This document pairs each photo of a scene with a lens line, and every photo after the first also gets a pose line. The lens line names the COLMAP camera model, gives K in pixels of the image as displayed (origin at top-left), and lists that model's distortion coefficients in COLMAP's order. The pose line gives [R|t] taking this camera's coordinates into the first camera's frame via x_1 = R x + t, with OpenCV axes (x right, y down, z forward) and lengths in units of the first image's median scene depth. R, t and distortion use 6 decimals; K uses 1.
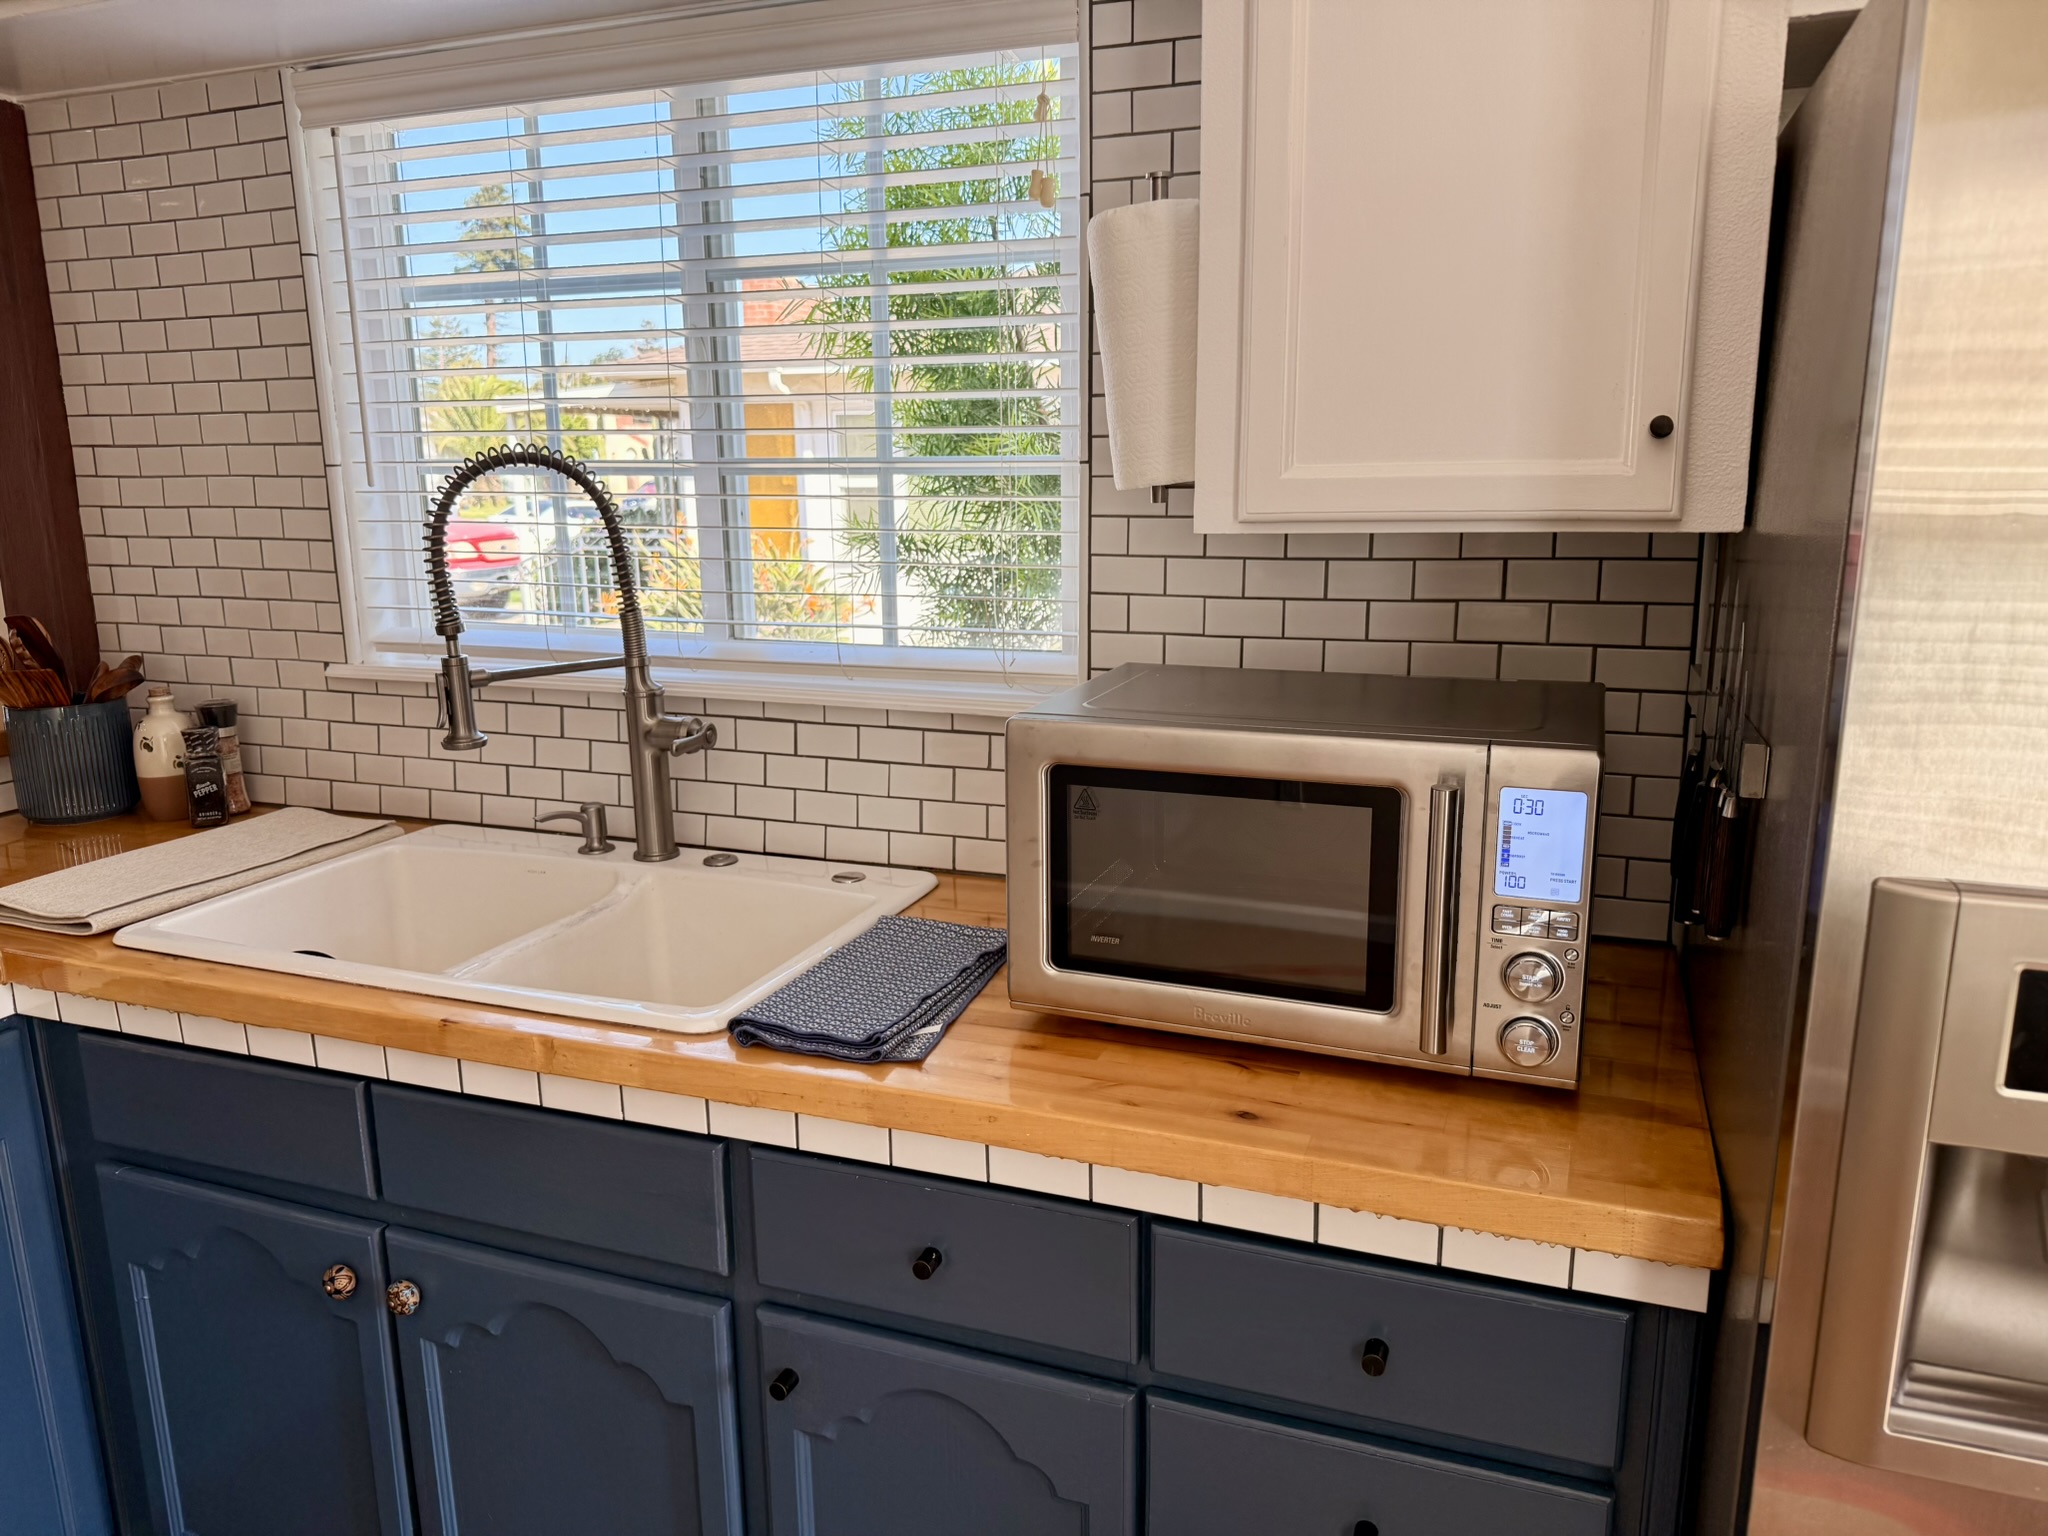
lens RADIAL K [[1417.4, 0, 1024.0], [0, 1417.4, 768.0], [0, 0, 1]] dist [0.047840, -0.060223]
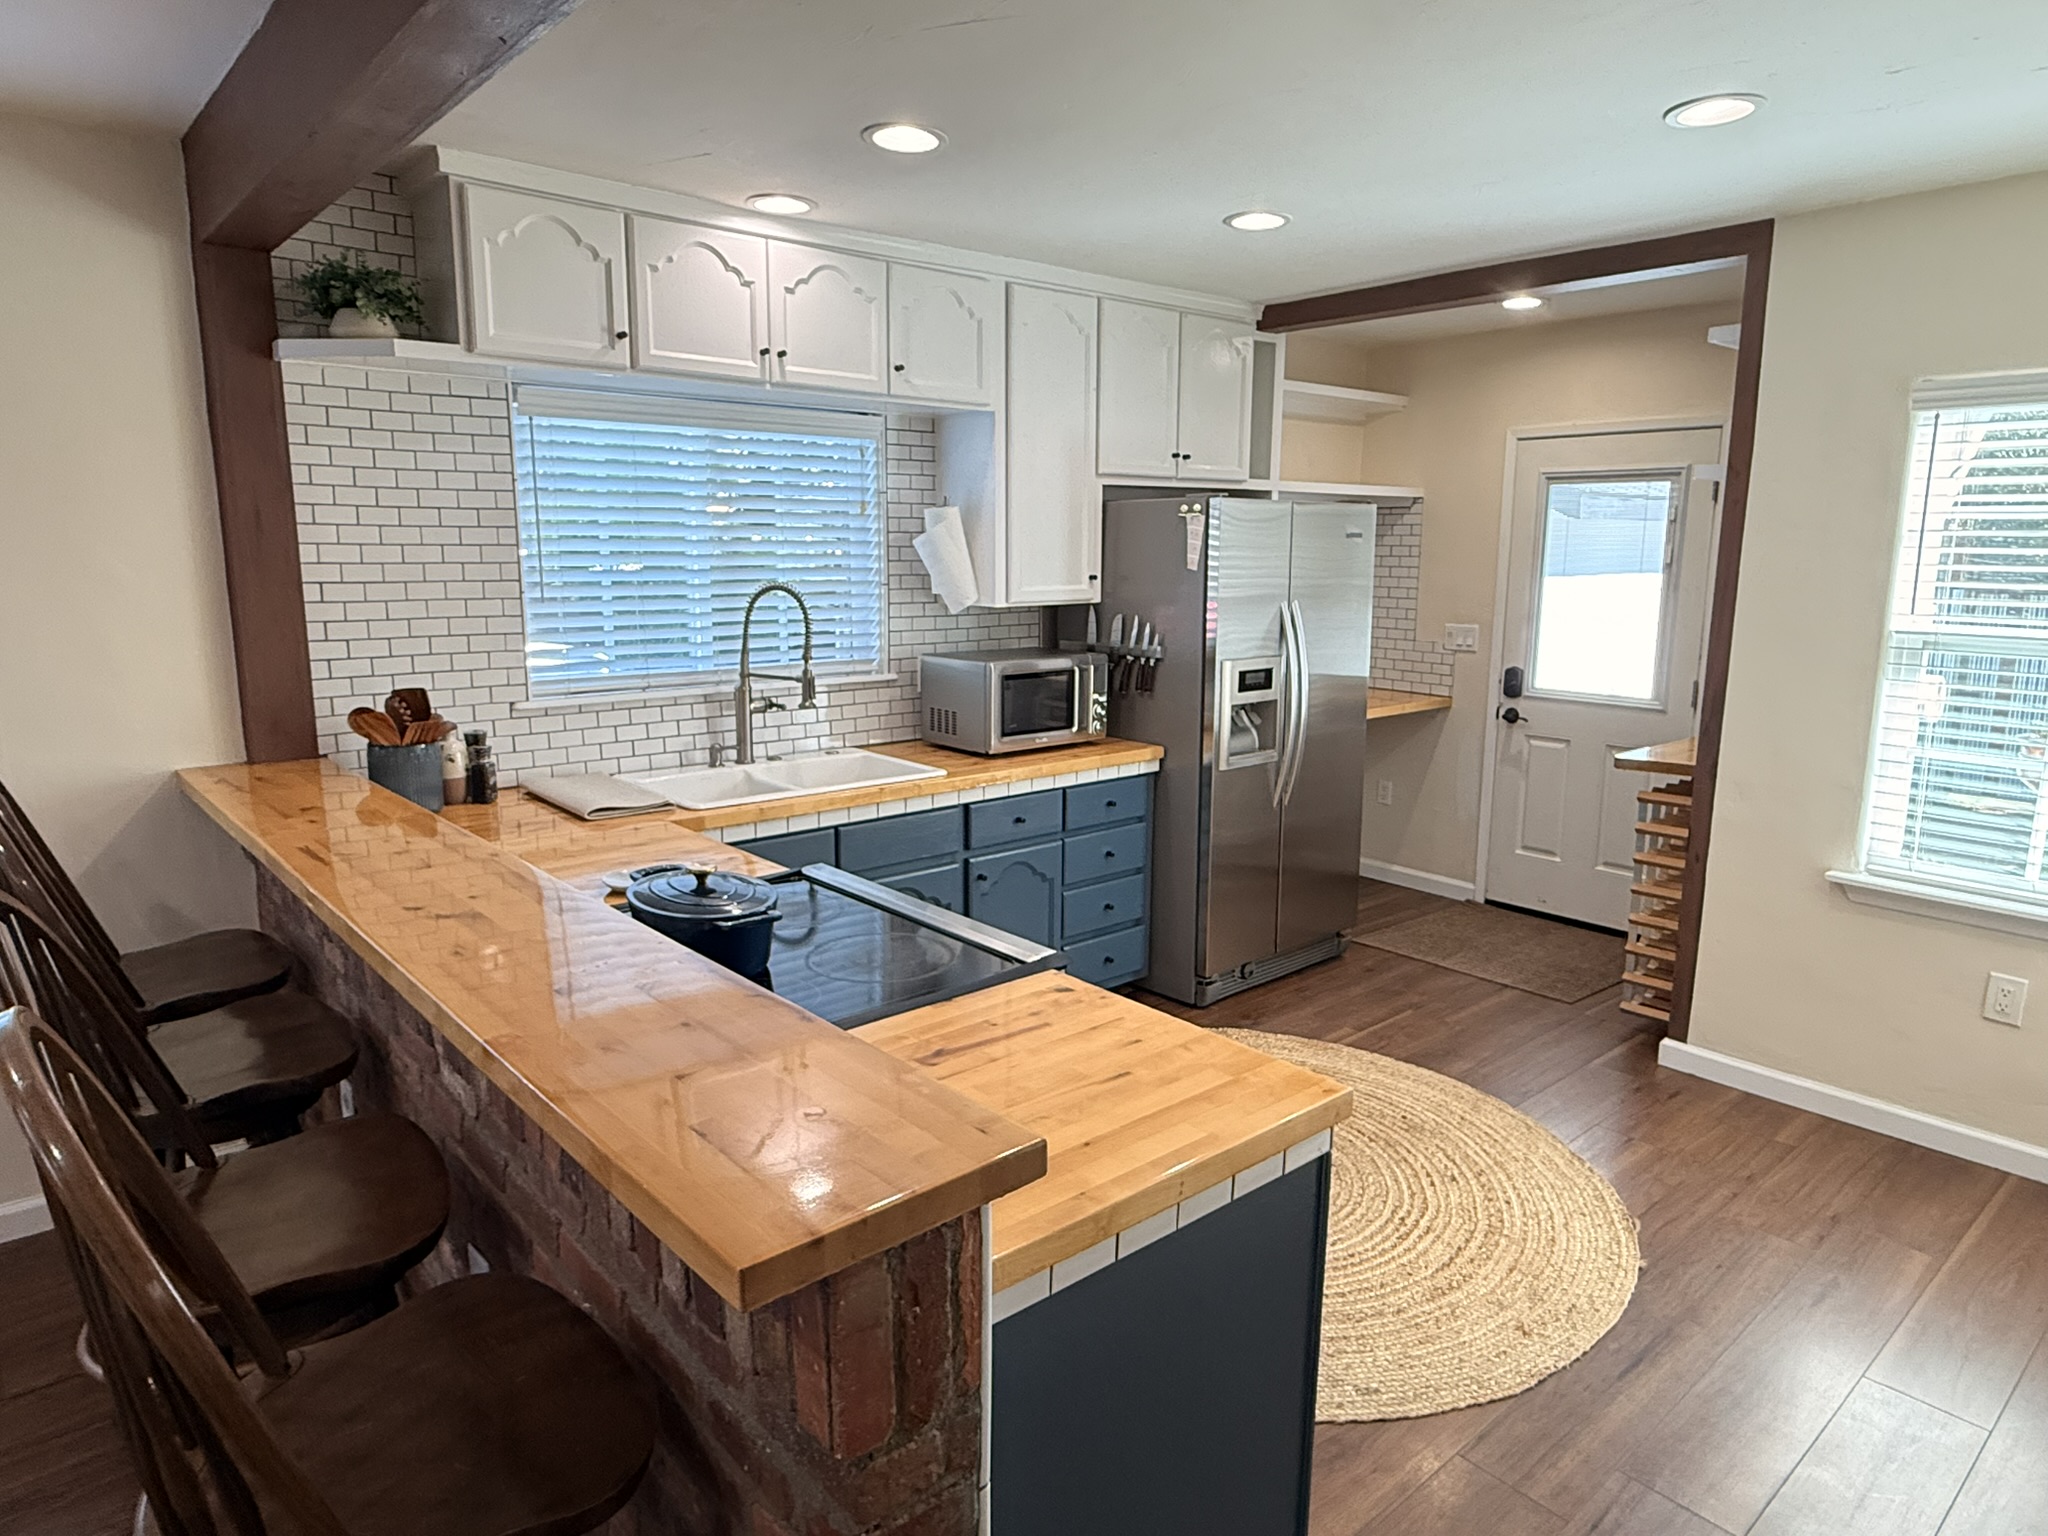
lens RADIAL K [[1246.2, 0, 1012.6], [0, 1246.2, 770.8], [0, 0, 1]] dist [-0.001113, 0.000833]
pose [[0.487052, -0.149304, 0.860517, -1.643920], [0.173532, 0.982178, 0.072194, 0.005355], [-0.855960, 0.114165, 0.504281, -0.317544]]
